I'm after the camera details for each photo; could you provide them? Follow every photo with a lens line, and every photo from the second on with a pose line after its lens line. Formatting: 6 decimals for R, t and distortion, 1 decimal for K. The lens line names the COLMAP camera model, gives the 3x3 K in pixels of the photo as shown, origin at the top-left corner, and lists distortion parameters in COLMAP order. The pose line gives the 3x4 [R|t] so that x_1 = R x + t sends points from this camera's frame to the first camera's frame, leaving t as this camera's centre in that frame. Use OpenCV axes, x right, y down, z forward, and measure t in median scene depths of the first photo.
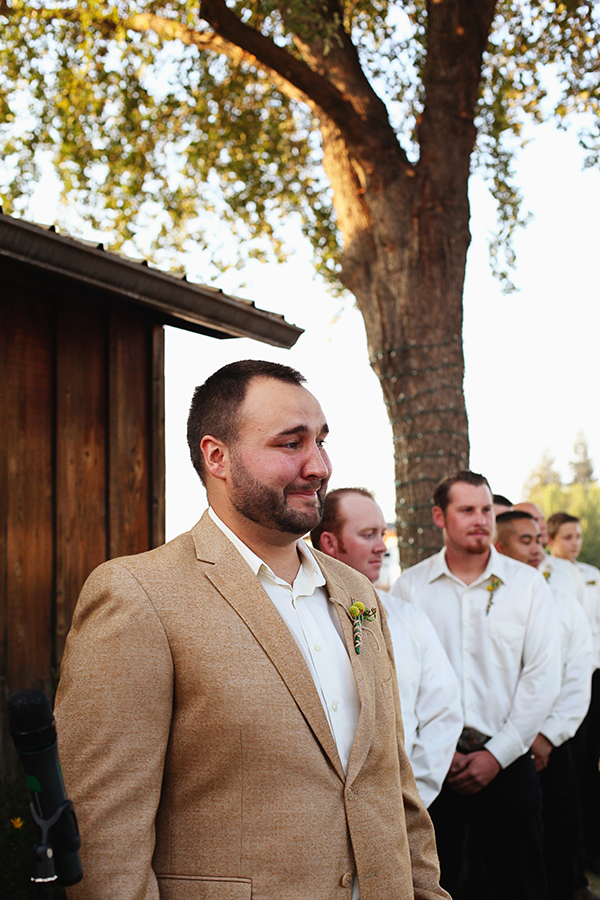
lens RADIAL K [[1326.1, 0, 300.0], [0, 1326.1, 450.0], [0, 0, 1]] dist [-0.150938, 0.181759]
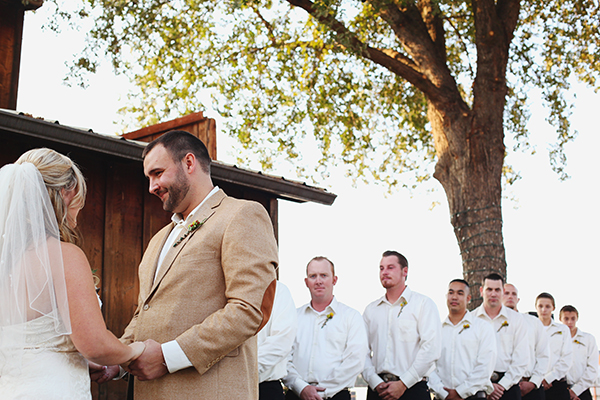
lens RADIAL K [[884.1, 0, 307.0], [0, 884.1, 202.1], [0, 0, 1]] dist [-0.150938, 0.181759]
pose [[0.965560, -0.066304, -0.251590, 0.170225], [0.034890, 0.991247, -0.127329, 0.053010], [0.257830, 0.114165, 0.959422, -0.190857]]
